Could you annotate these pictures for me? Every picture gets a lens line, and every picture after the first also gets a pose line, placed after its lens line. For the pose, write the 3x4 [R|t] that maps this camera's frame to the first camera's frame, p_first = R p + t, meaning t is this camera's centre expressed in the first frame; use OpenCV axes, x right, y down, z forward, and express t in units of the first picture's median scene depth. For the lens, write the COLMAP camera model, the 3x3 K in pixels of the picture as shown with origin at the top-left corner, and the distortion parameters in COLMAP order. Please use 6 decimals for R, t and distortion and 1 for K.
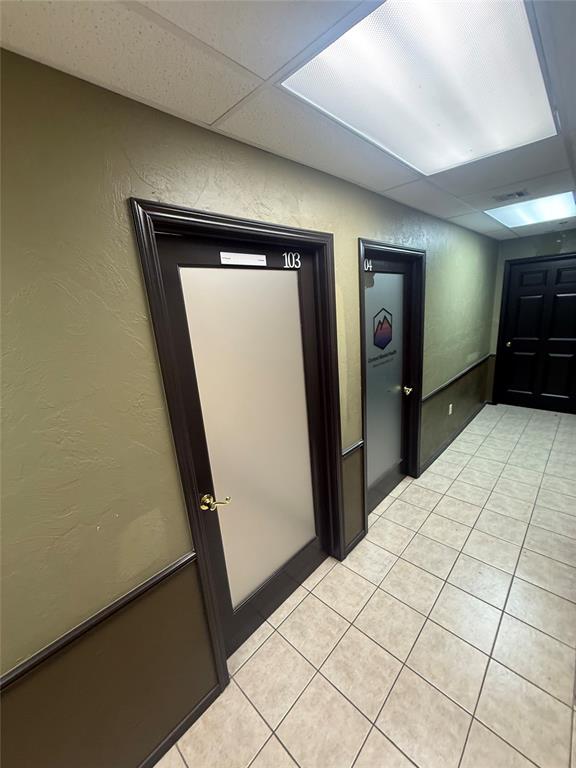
lens RADIAL K [[306.2, 0, 291.8], [0, 306.2, 377.1], [0, 0, 1]] dist [-0.002495, 0.000056]
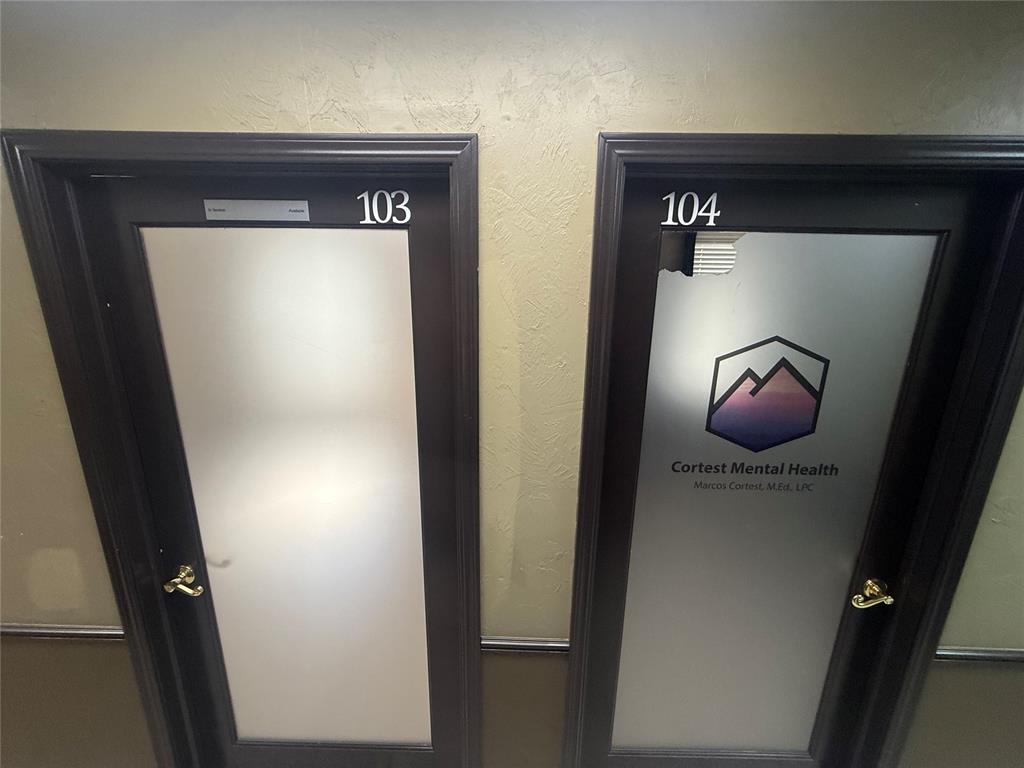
lens RADIAL K [[408.3, 0, 513.5], [0, 408.3, 362.1], [0, 0, 1]] dist [-0.002495, 0.000056]
pose [[0.677530, 0.251583, -0.691129, 0.607000], [-0.228563, 0.965174, 0.127275, -0.274590], [0.699079, 0.071734, 0.711437, 0.704125]]
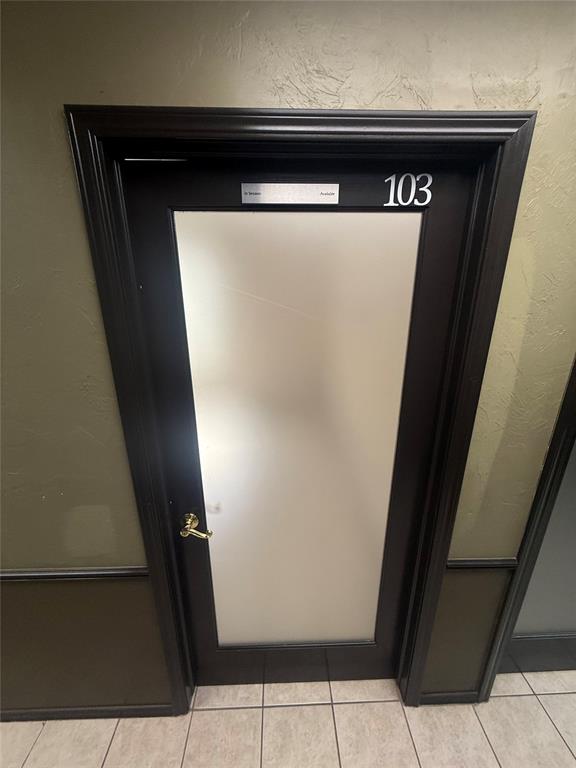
lens RADIAL K [[323.4, 0, 289.8], [0, 323.4, 377.7], [0, 0, 1]] dist [0.008956, -0.002204]
pose [[0.712028, 0.292257, -0.638437, 0.287957], [-0.212272, 0.956309, 0.201030, -0.149957], [0.669296, -0.007617, 0.742957, 0.463356]]
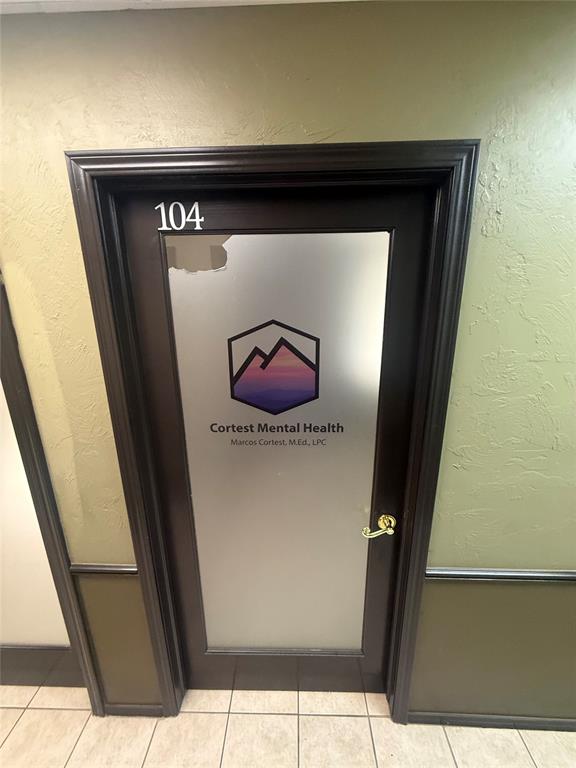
lens RADIAL K [[306.2, 0, 290.5], [0, 306.2, 362.6], [0, 0, 1]] dist [-0.002495, 0.000056]
pose [[0.675527, 0.248385, -0.694239, 0.890130], [-0.206027, 0.967635, 0.145727, -0.341000], [0.707966, 0.044589, 0.704837, 1.058030]]
